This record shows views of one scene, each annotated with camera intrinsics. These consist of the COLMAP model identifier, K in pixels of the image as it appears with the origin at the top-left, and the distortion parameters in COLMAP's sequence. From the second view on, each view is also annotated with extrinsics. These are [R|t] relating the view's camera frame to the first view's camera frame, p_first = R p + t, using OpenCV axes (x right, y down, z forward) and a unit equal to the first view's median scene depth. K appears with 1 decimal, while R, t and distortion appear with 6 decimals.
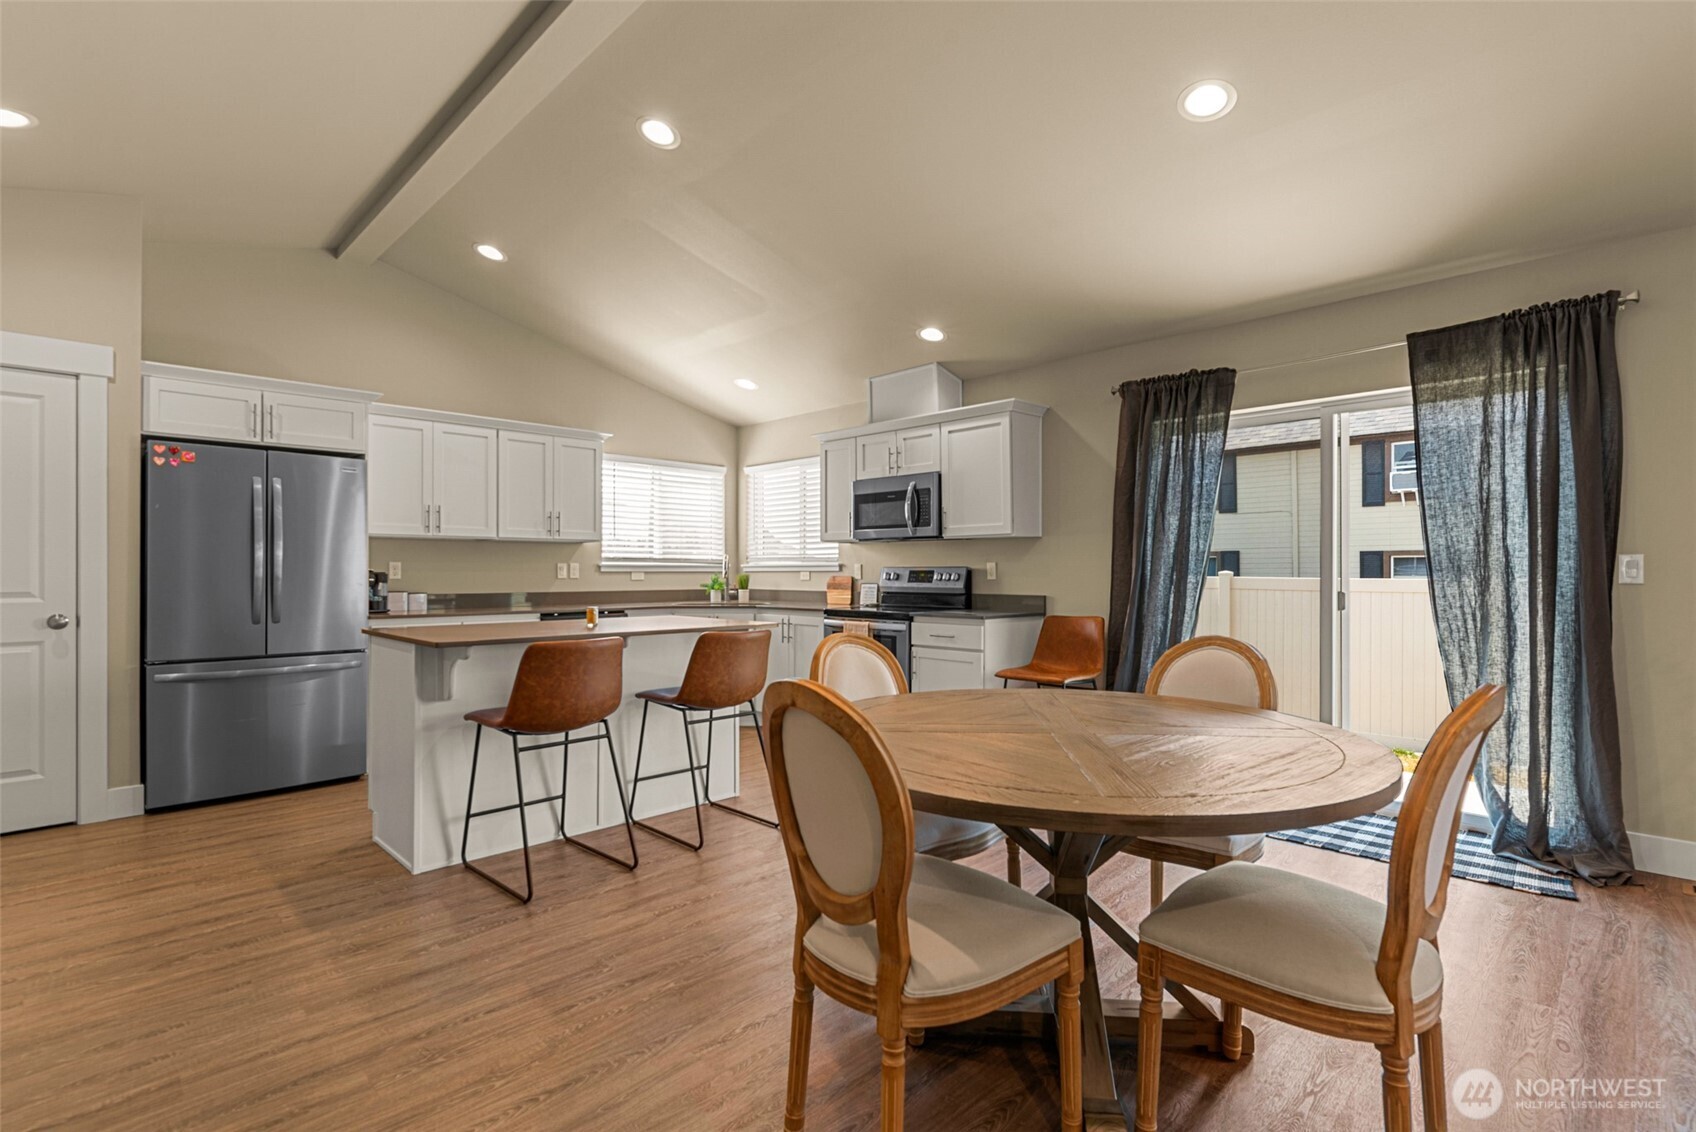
lens RADIAL K [[807.3, 0, 860.1], [0, 807.3, 570.5], [0, 0, 1]] dist [0.004524, -0.001545]
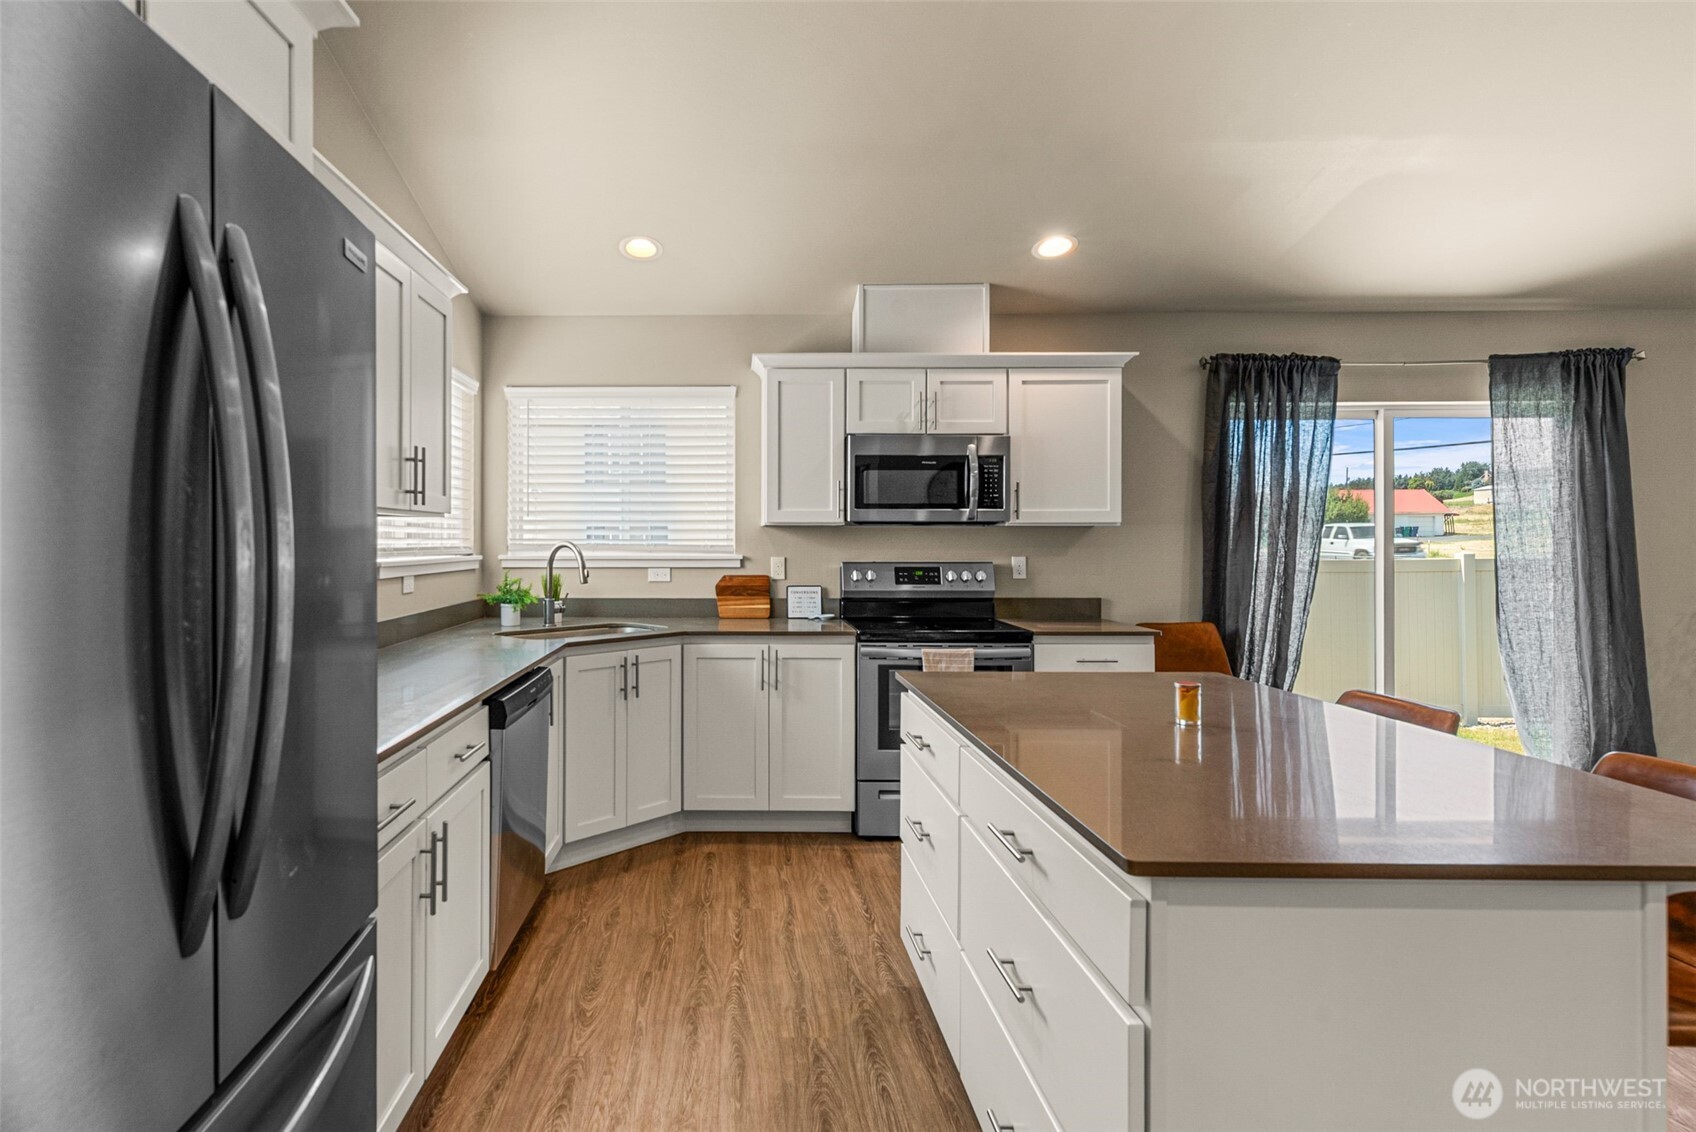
lens RADIAL K [[856.1, 0, 739.8], [0, 856.1, 540.8], [0, 0, 1]] dist [0.000756, 0.001574]
pose [[0.719930, -0.000354, 0.694046, -0.619700], [-0.001382, 0.999997, 0.001944, -0.026920], [-0.694045, -0.002358, 0.719928, 0.611997]]
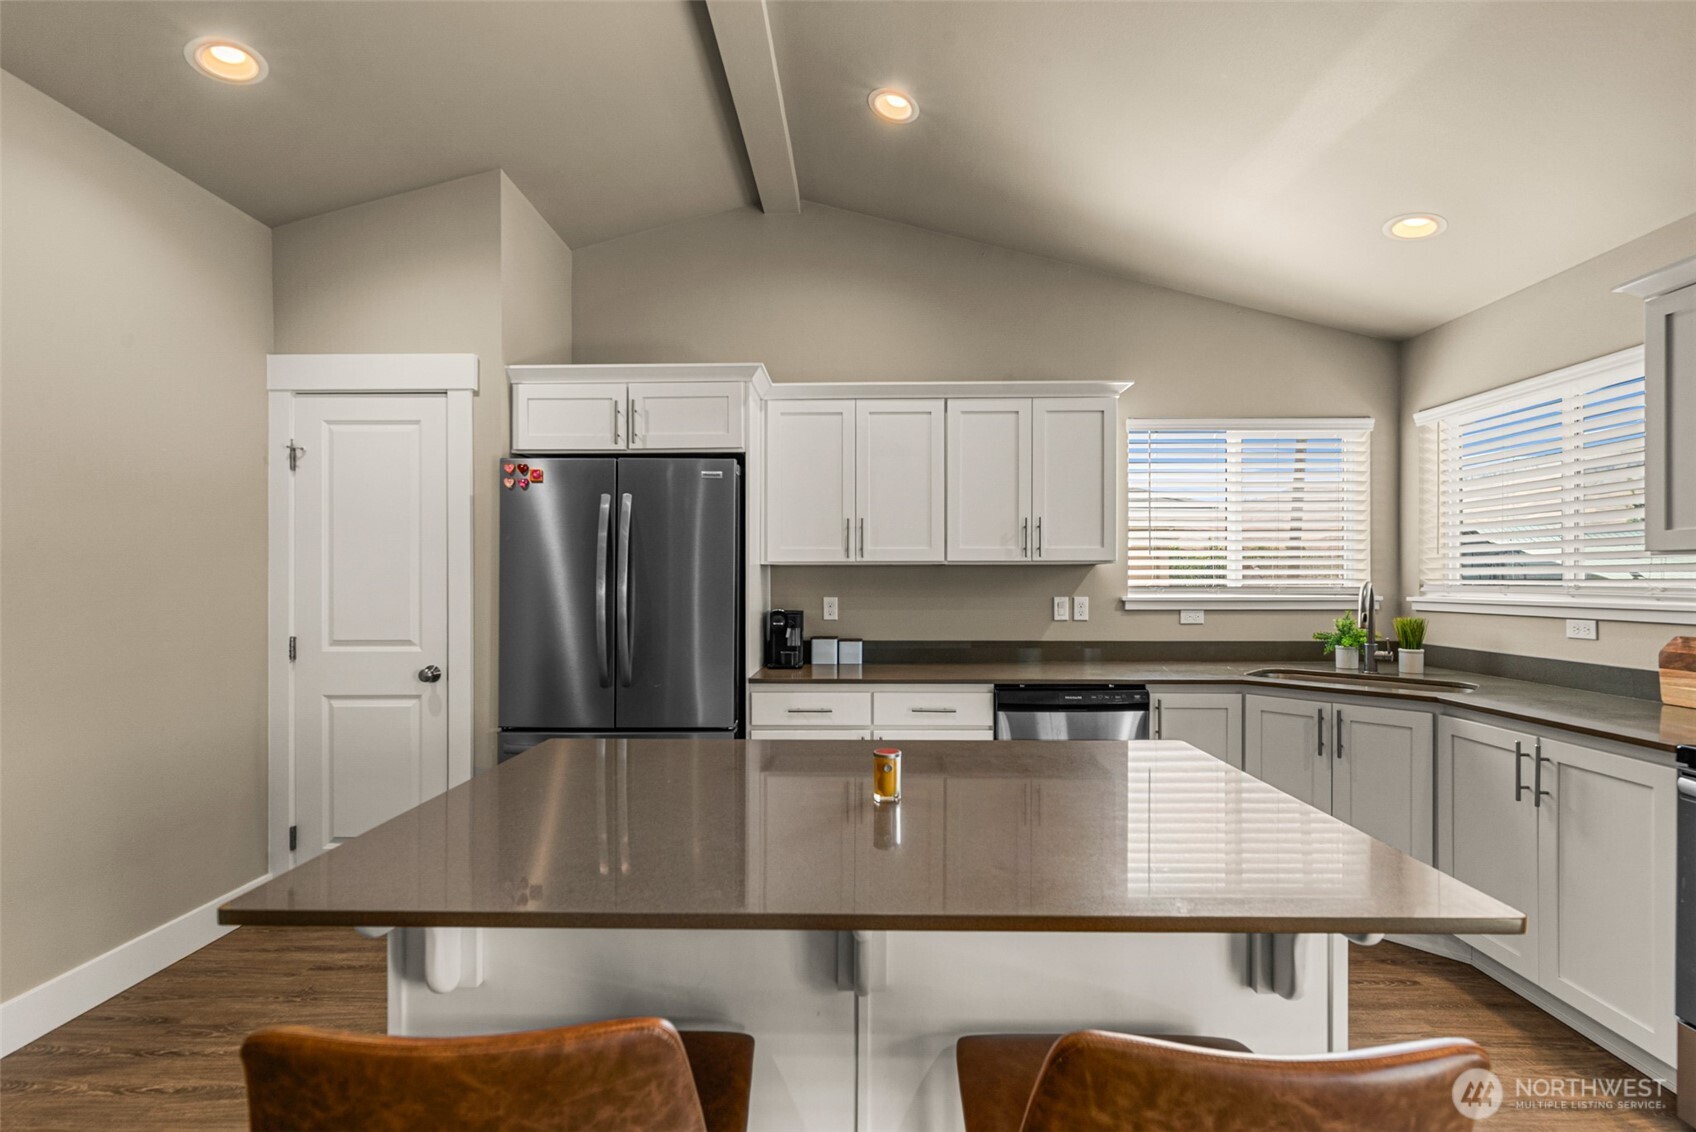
lens RADIAL K [[751.7, 0, 844.4], [0, 751.7, 580.3], [0, 0, 1]] dist [0.006027, 0.000320]
pose [[0.688875, 0.000205, -0.724880, -0.059336], [0.001935, 0.999996, 0.002122, -0.028085], [0.724877, -0.002864, 0.688872, 0.538285]]
